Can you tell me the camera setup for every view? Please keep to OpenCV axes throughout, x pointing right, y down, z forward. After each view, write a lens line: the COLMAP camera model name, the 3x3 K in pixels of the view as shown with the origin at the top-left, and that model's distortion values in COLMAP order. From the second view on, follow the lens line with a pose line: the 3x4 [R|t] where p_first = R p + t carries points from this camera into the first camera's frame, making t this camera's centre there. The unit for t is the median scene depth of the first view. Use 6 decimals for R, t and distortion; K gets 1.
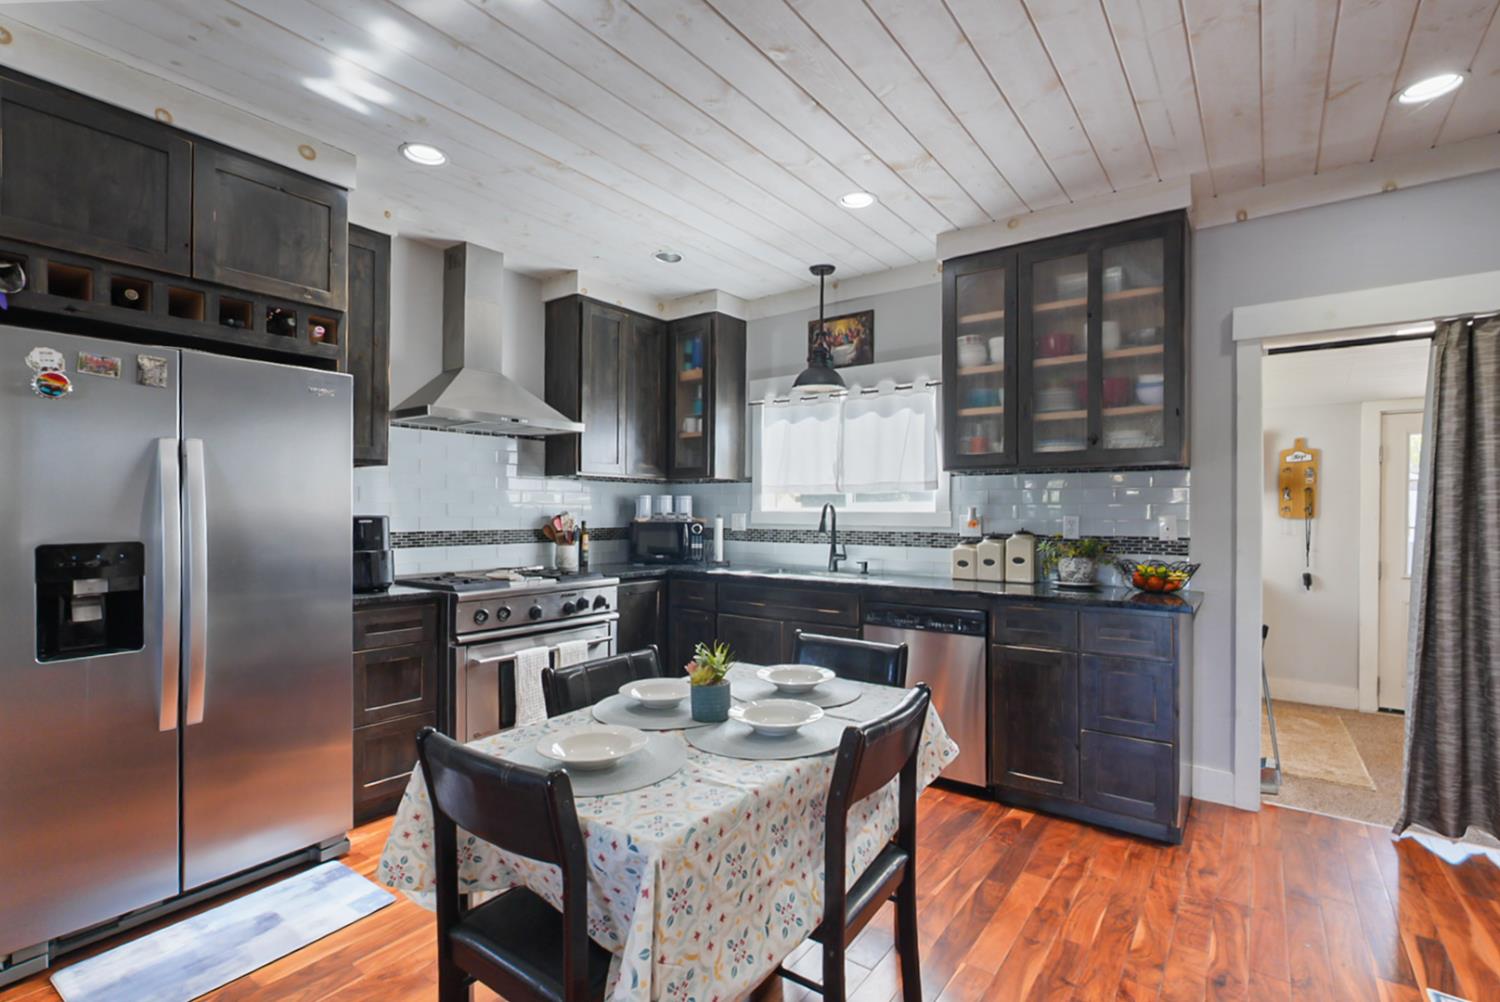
lens RADIAL K [[702.6, 0, 750.8], [0, 702.6, 519.9], [0, 0, 1]] dist [-0.000964, 0.000499]
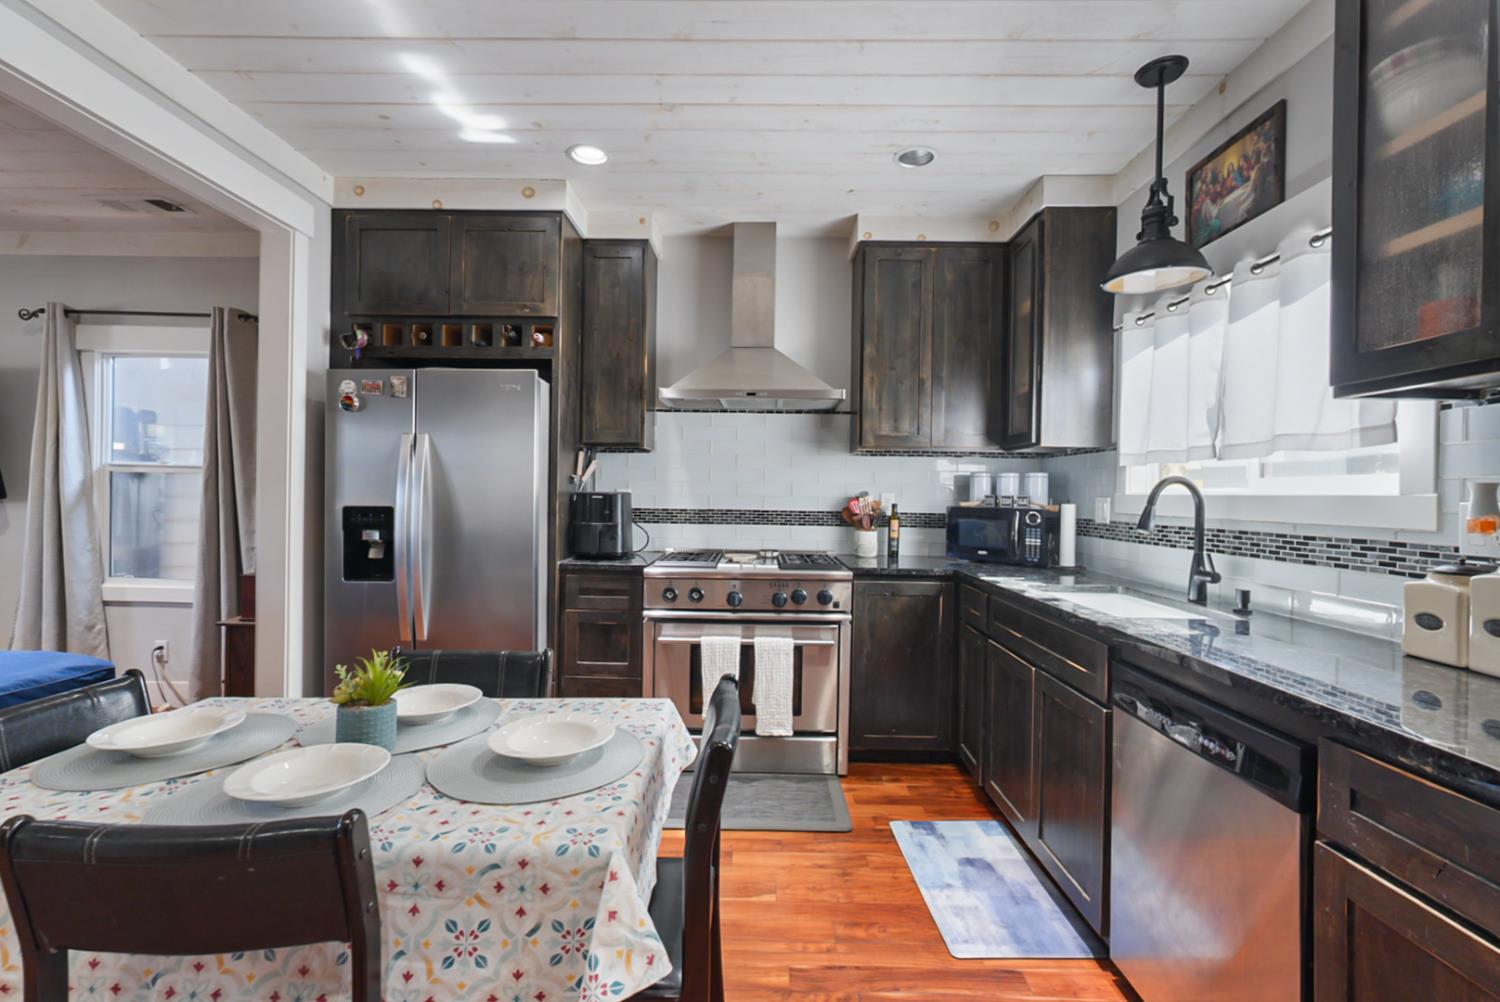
lens RADIAL K [[668.7, 0, 750.0], [0, 668.7, 501.0], [0, 0, 1]] dist [-0.006212, 0.000343]
pose [[0.586700, 0.015077, -0.809664, 0.362107], [-0.022123, 0.999752, 0.002586, 0.000007], [0.809502, 0.016395, 0.586888, 0.429534]]
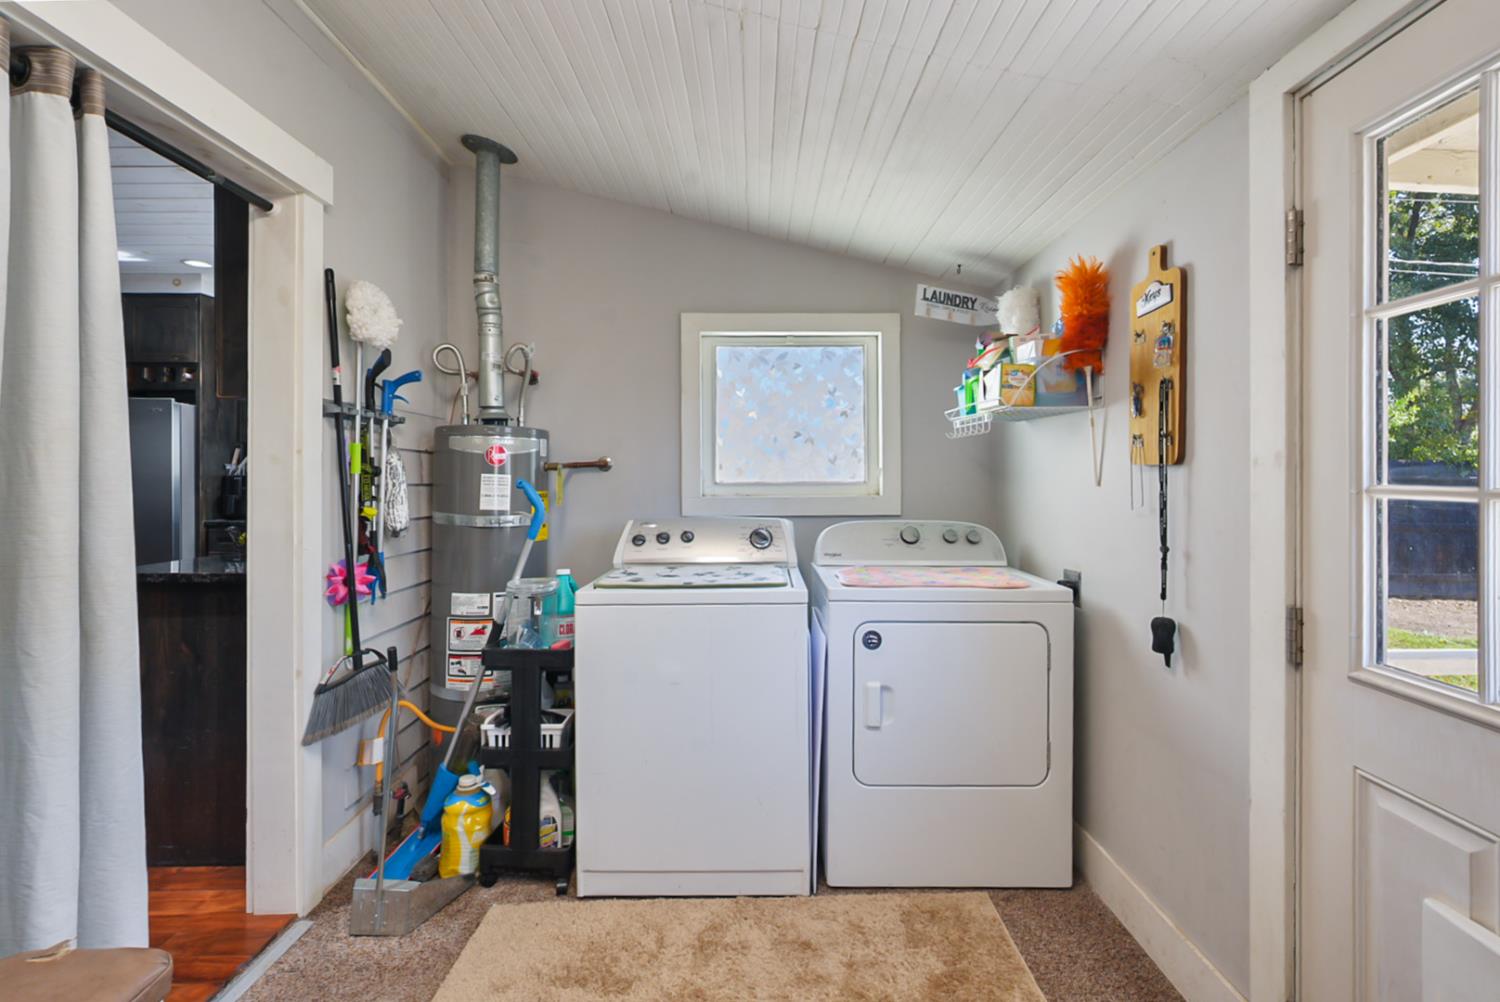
lens RADIAL K [[668.7, 0, 750.0], [0, 668.7, 501.0], [0, 0, 1]] dist [-0.006212, 0.000343]
pose [[0.591793, 0.014696, -0.805956, 1.161597], [-0.010775, 0.999889, 0.010320, 0.020104], [0.806018, 0.002577, 0.591885, 0.795363]]
